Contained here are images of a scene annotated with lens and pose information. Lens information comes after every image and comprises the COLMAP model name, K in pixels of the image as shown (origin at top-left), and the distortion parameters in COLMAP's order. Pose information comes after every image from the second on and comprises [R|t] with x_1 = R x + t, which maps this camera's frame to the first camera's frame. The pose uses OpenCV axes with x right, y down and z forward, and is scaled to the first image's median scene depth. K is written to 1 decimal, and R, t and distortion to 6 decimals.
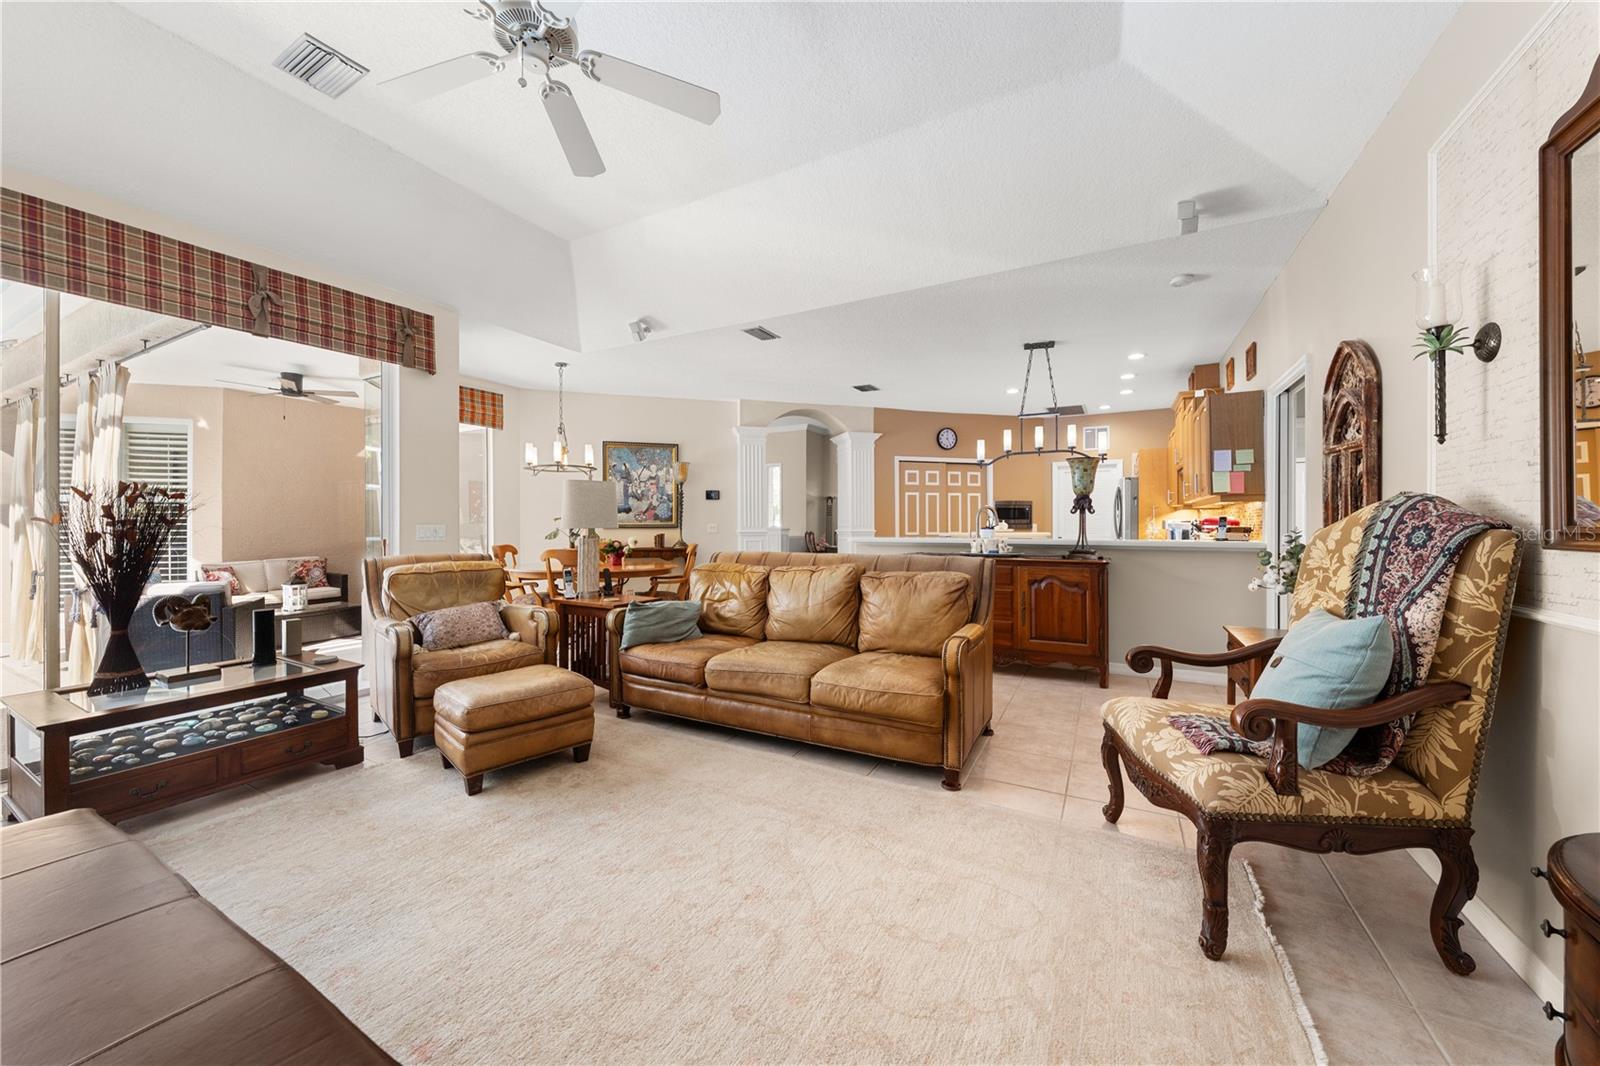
lens RADIAL K [[582.9, 0, 797.6], [0, 582.9, 521.8], [0, 0, 1]] dist [0.000084, -0.000159]
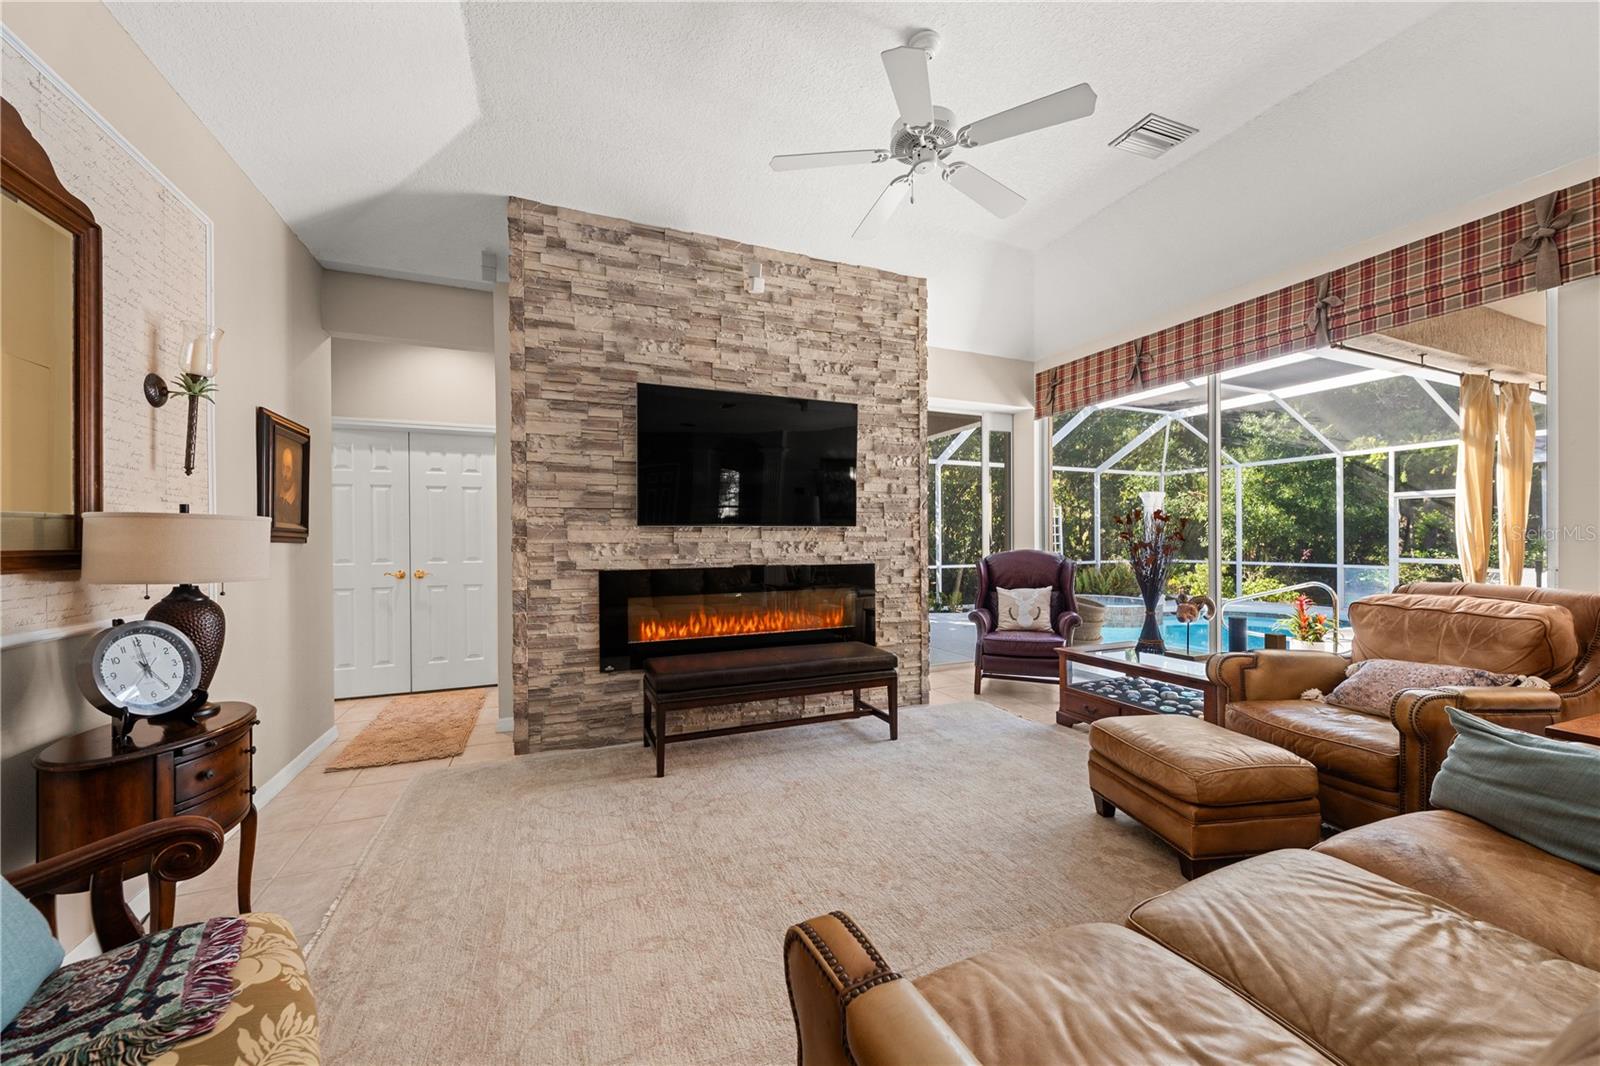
lens RADIAL K [[582.9, 0, 790.4], [0, 582.9, 539.0], [0, 0, 1]] dist [0.000084, -0.000159]
pose [[-0.630668, 0.003092, -0.776047, 0.307632], [0.007557, 0.999969, -0.002157, 0.000014], [0.776016, -0.007225, -0.630672, 0.697026]]
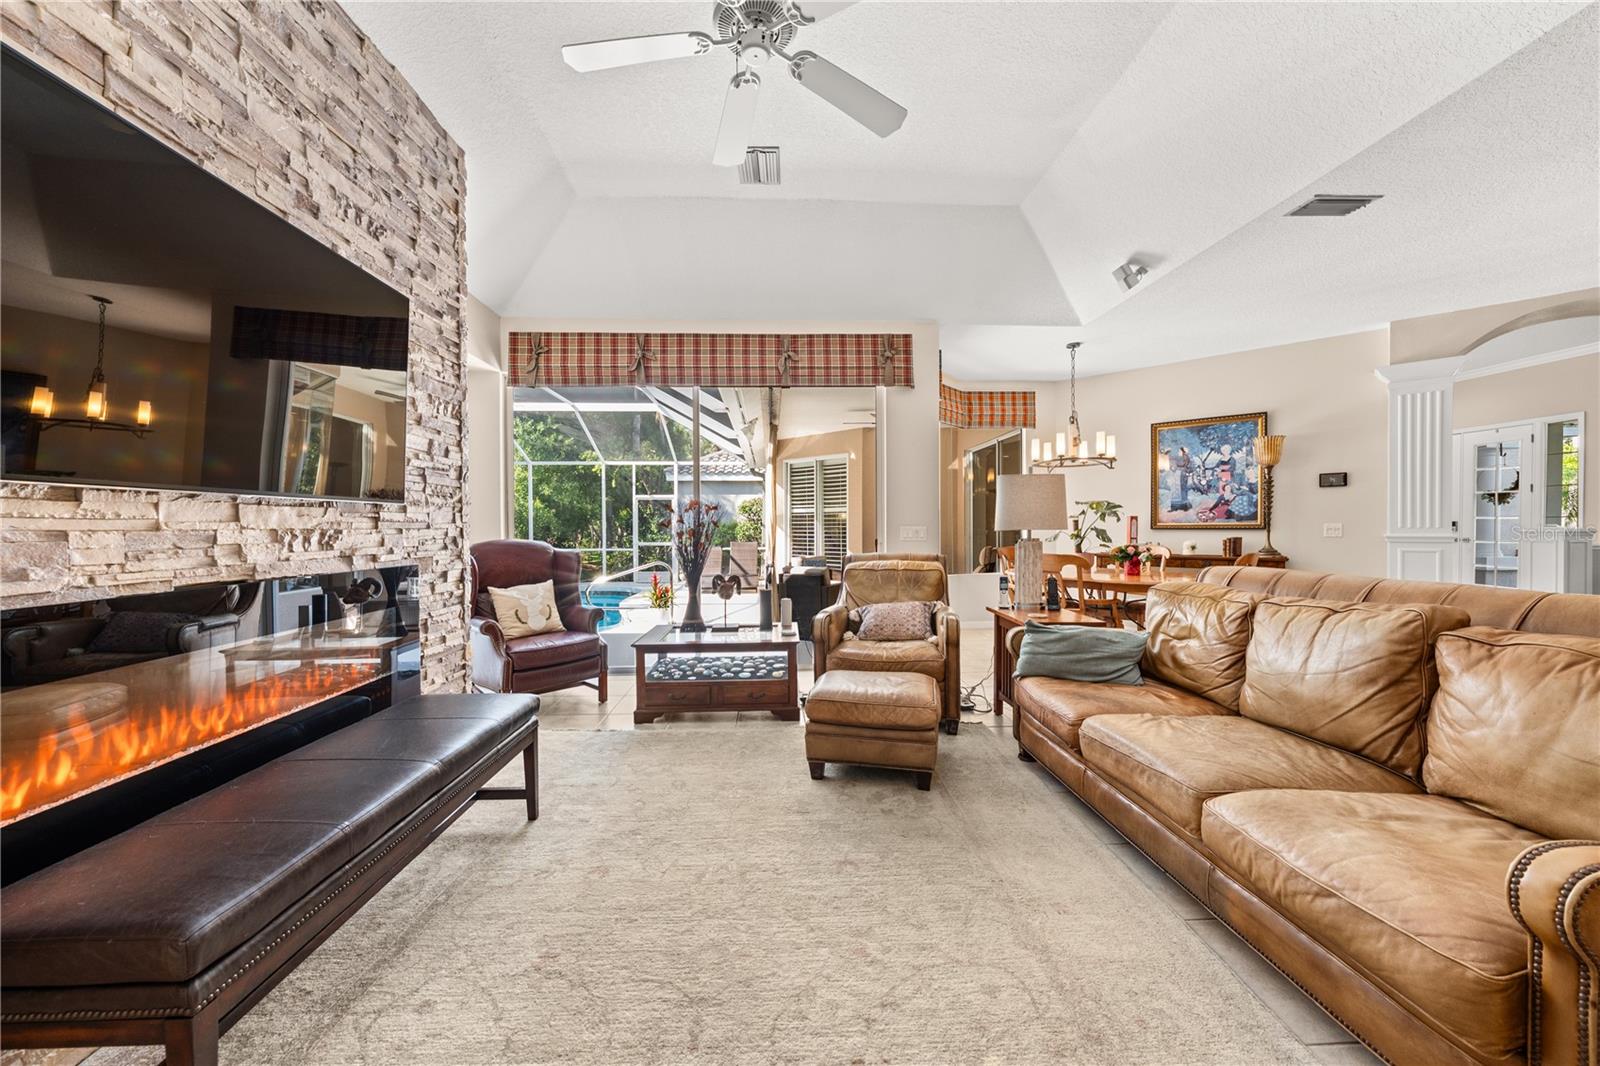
lens RADIAL K [[582.9, 0, 798.9], [0, 582.9, 533.1], [0, 0, 1]] dist [0.000084, -0.000159]
pose [[0.513910, 0.008107, -0.857806, 0.193610], [0.006783, 0.999886, 0.013514, 0.001764], [0.857817, -0.012764, 0.513797, 0.246367]]
